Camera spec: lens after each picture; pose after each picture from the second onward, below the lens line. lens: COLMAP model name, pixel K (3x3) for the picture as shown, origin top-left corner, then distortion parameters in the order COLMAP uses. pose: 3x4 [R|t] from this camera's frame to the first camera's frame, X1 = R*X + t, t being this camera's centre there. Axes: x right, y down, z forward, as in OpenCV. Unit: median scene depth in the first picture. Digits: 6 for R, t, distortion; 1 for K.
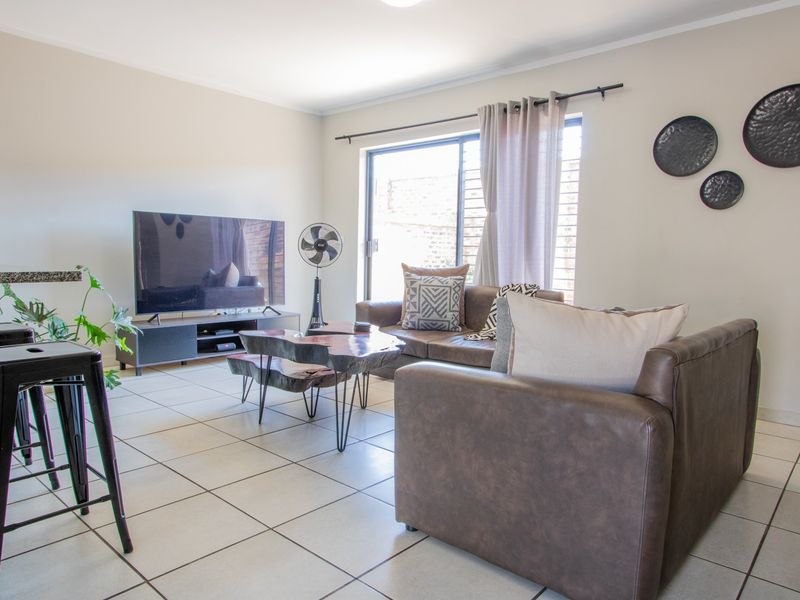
lens RADIAL K [[542.1, 0, 394.2], [0, 542.1, 287.9], [0, 0, 1]] dist [0.002799, 0.000854]
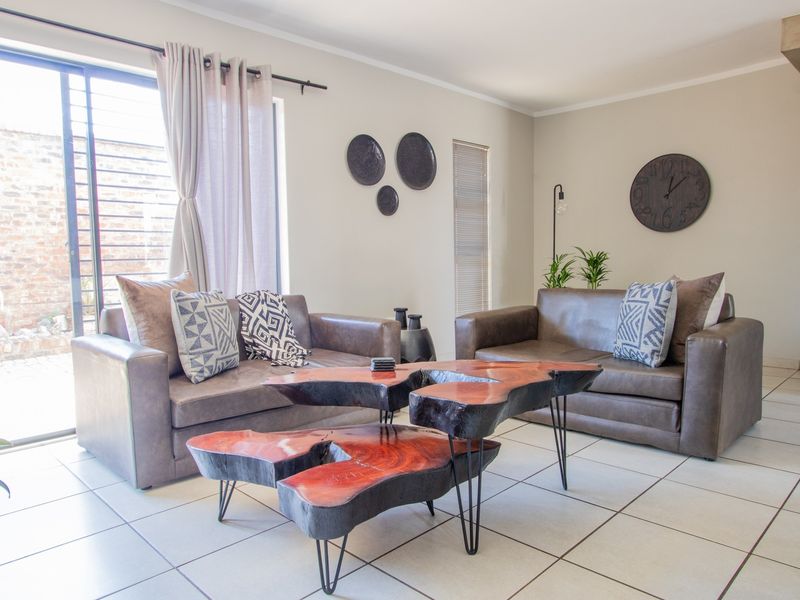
lens RADIAL K [[553.9, 0, 400.0], [0, 553.9, 300.0], [0, 0, 1]] dist [0.023866, -0.002905]
pose [[0.057444, -0.095669, 0.993754, -0.630545], [0.088723, 0.991949, 0.090367, -0.055821], [-0.994399, 0.082978, 0.065470, 0.793582]]
